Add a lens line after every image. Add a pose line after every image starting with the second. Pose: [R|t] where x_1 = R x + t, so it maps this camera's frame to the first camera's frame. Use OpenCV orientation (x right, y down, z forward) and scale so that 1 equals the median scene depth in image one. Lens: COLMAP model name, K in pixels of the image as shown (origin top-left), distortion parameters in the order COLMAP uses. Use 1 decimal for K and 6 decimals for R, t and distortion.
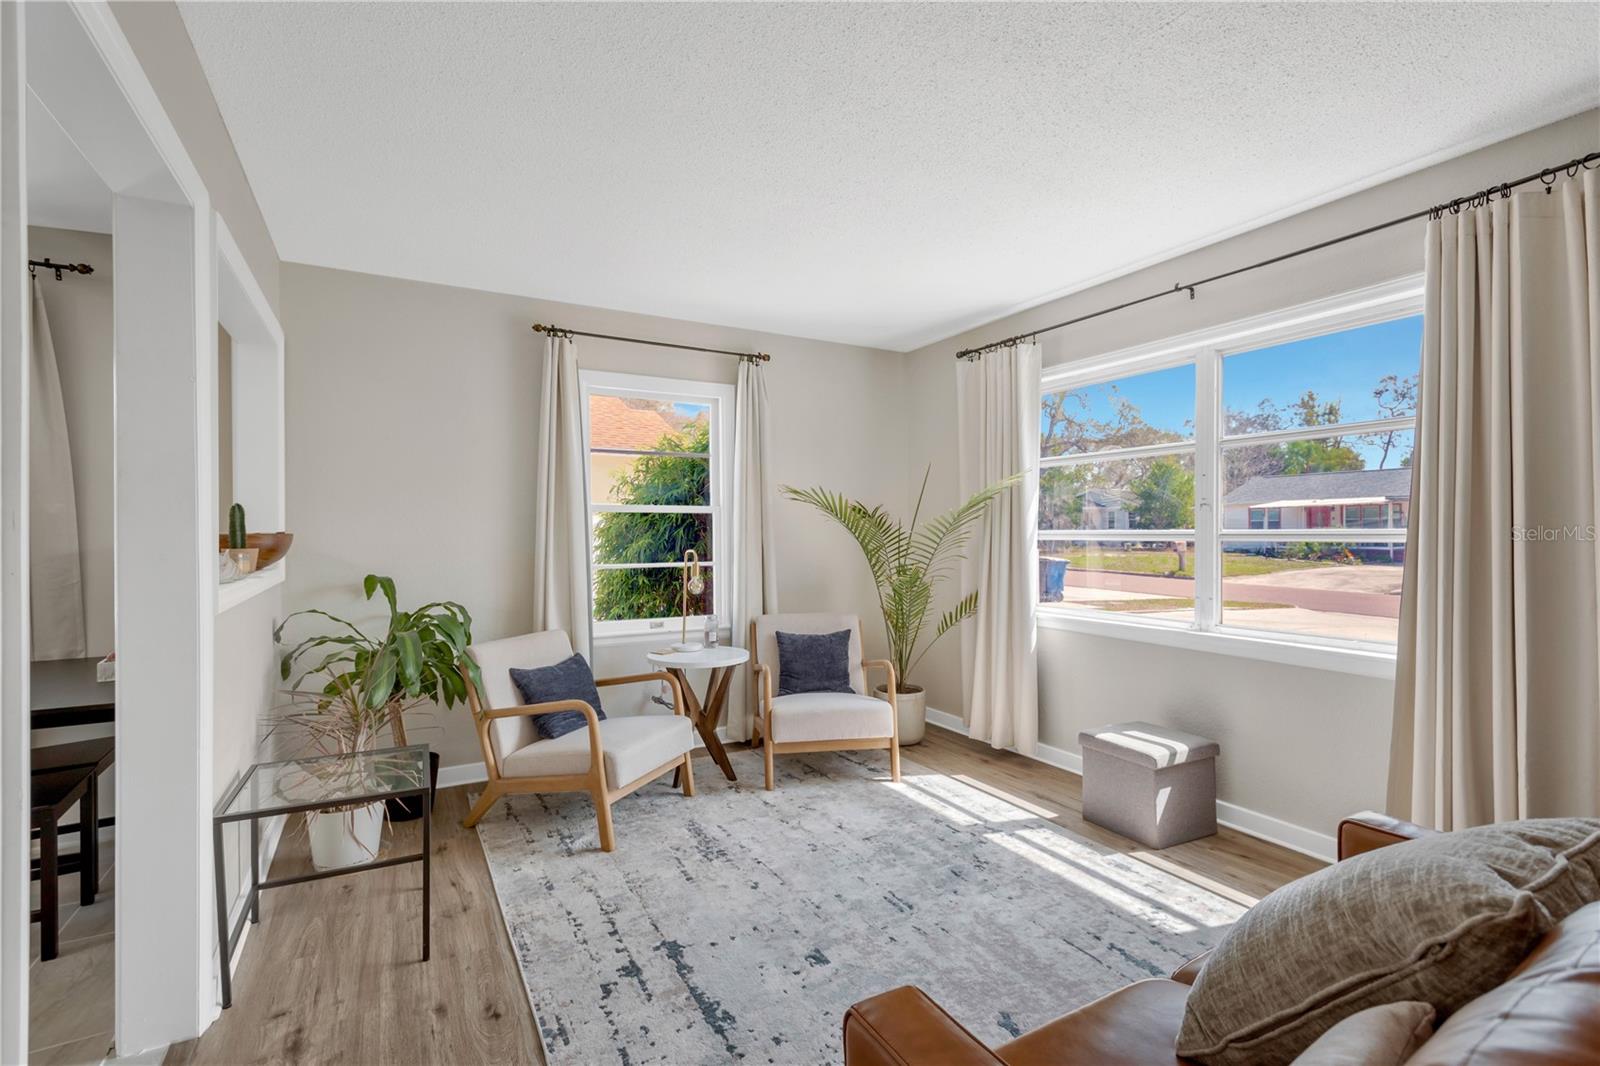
lens RADIAL K [[739.1, 0, 805.5], [0, 739.1, 538.6], [0, 0, 1]] dist [0.014677, -0.001321]
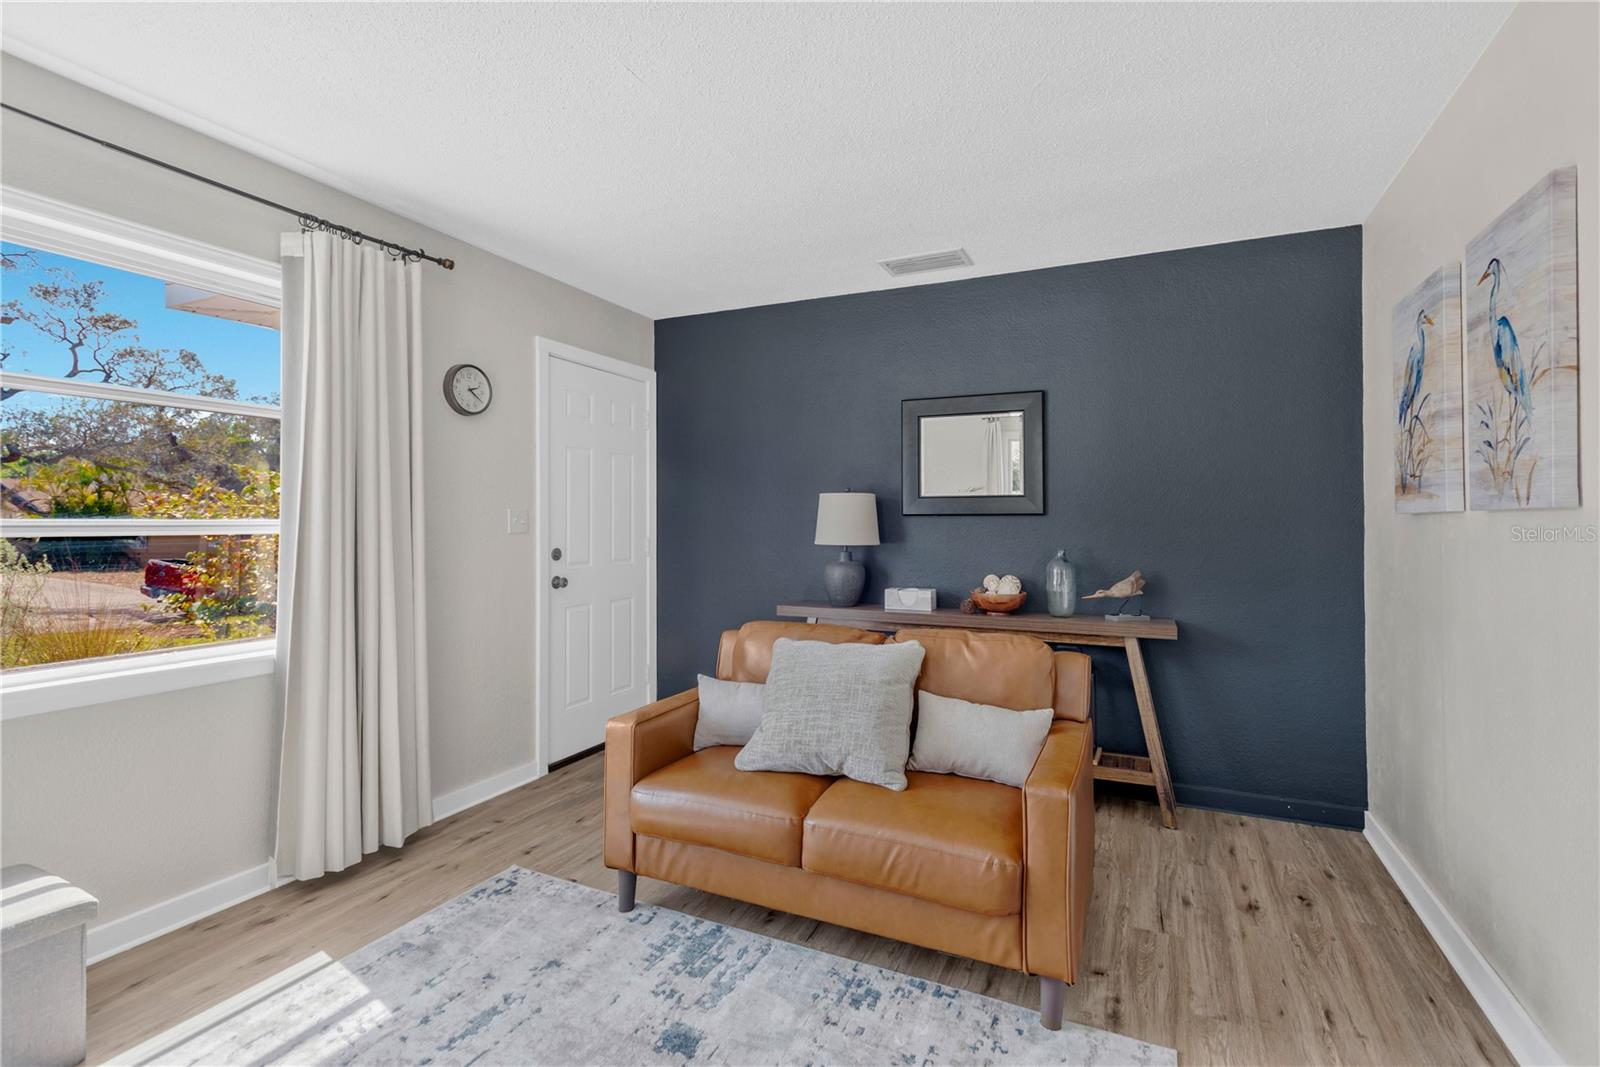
lens RADIAL K [[739.1, 0, 806.2], [0, 739.1, 529.9], [0, 0, 1]] dist [0.014677, -0.001321]
pose [[-0.579437, -0.000109, 0.815017, -0.418322], [0.002018, 0.999997, 0.001569, -0.002375], [-0.815014, 0.002554, -0.579435, 1.052173]]
